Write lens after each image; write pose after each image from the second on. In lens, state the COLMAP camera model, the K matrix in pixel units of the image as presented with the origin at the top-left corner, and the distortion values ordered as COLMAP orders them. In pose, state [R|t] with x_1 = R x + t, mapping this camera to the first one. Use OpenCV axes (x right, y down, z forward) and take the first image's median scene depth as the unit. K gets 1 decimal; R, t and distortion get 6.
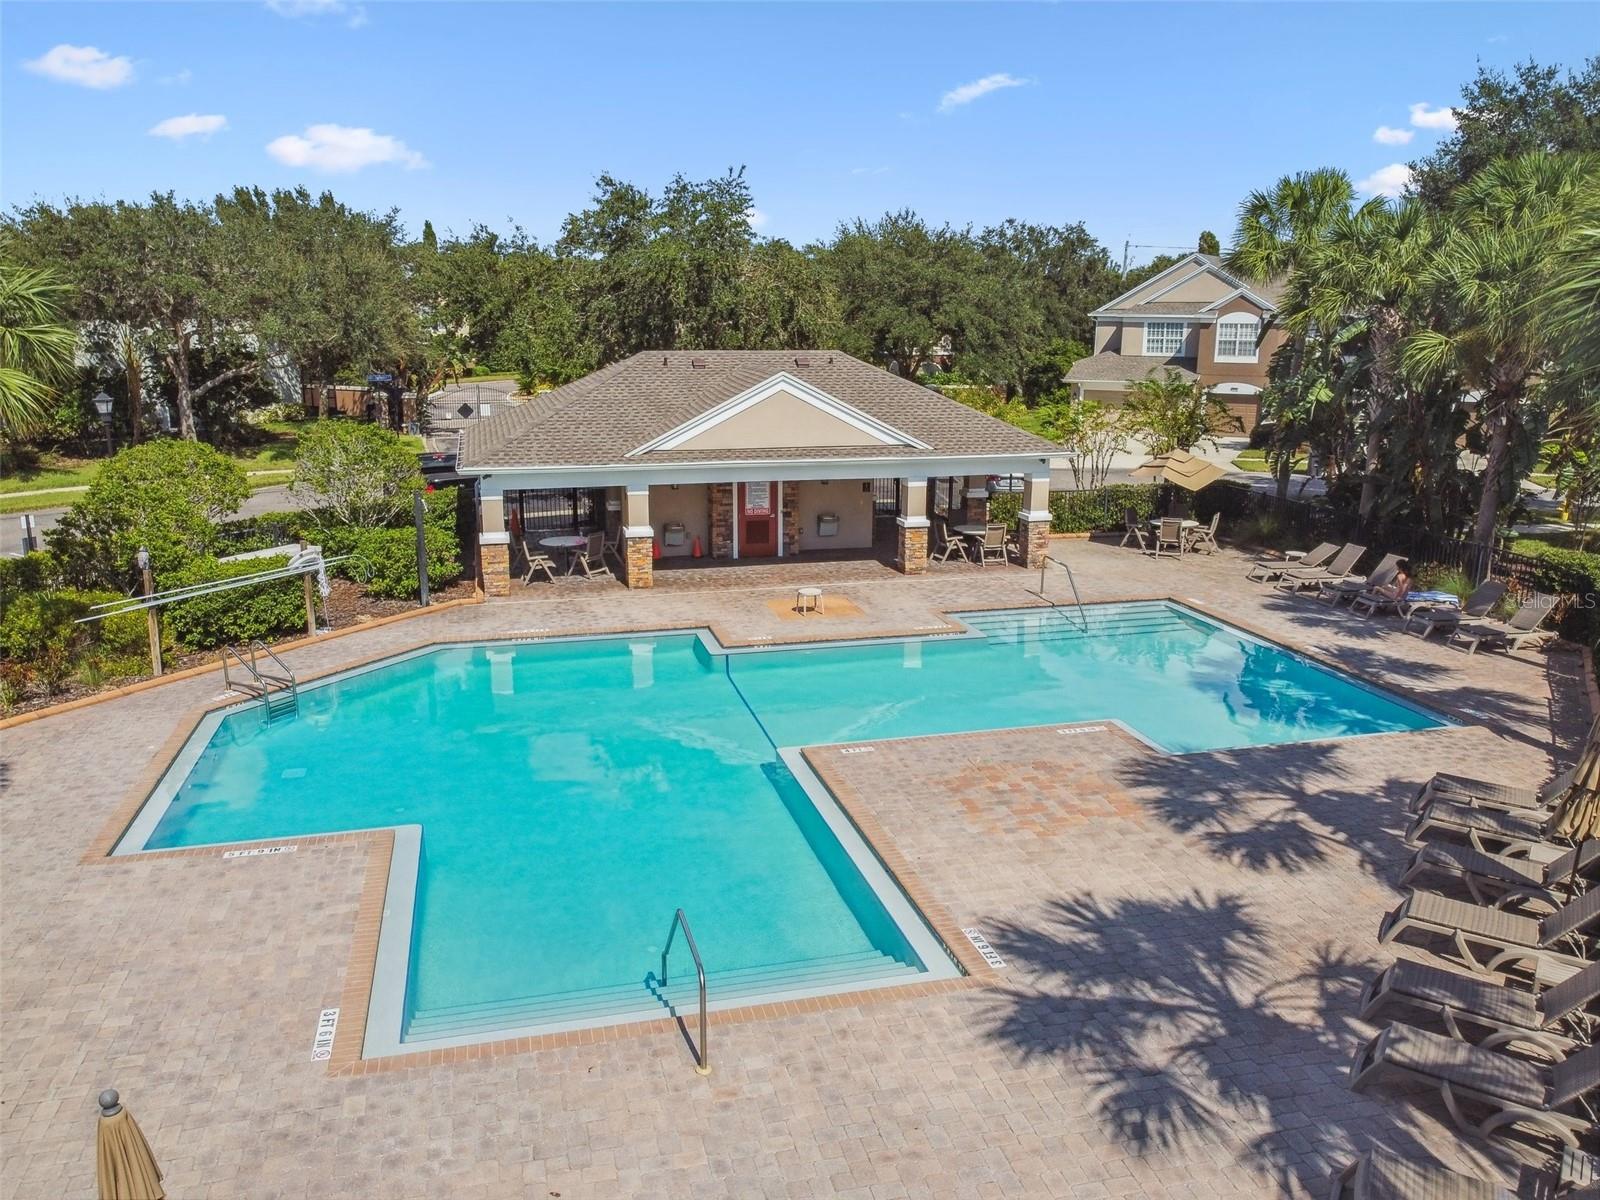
lens RADIAL K [[1231.3, 0, 800.0], [0, 1231.3, 600.0], [0, 0, 1]] dist [-0.008296, -0.010587]
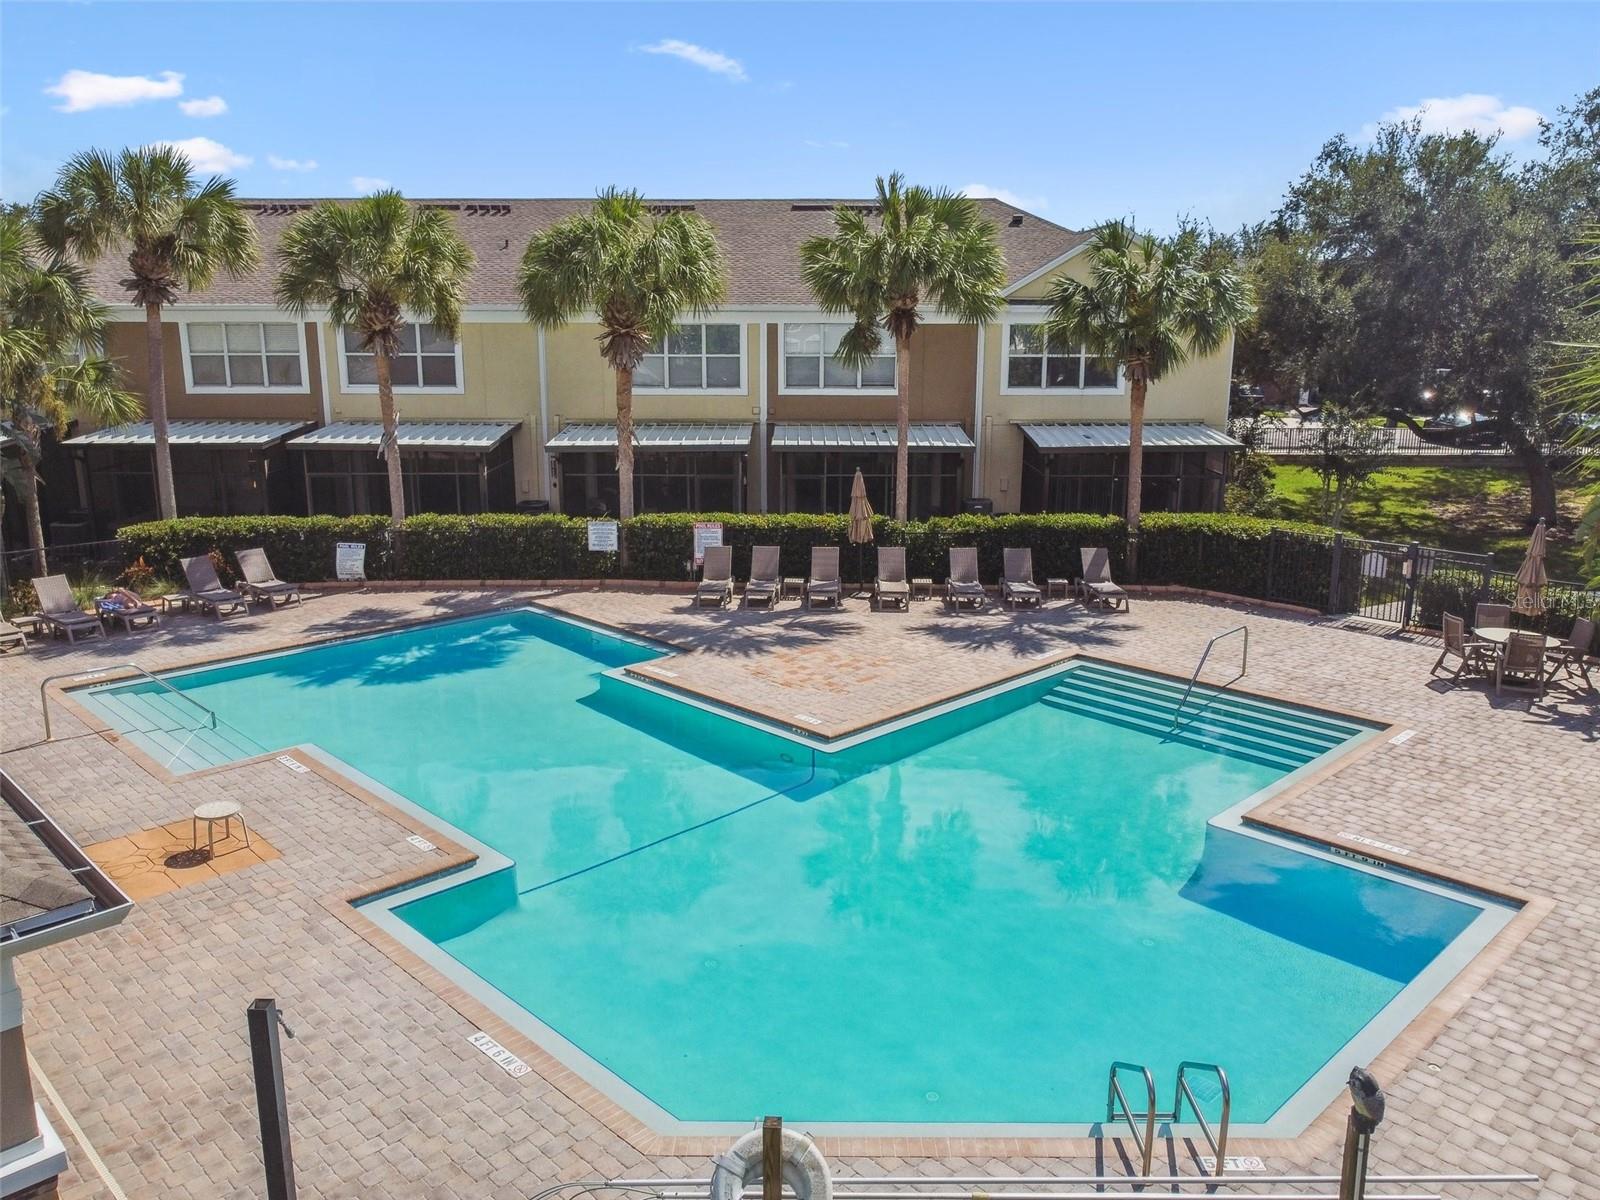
lens RADIAL K [[1231.3, 0, 800.0], [0, 1231.3, 600.0], [0, 0, 1]] dist [-0.008296, -0.010587]
pose [[-0.505662, -0.195441, 0.840303, -1.111308], [0.194547, 0.923084, 0.331765, -0.438803], [-0.840510, 0.331239, -0.428746, 1.950264]]
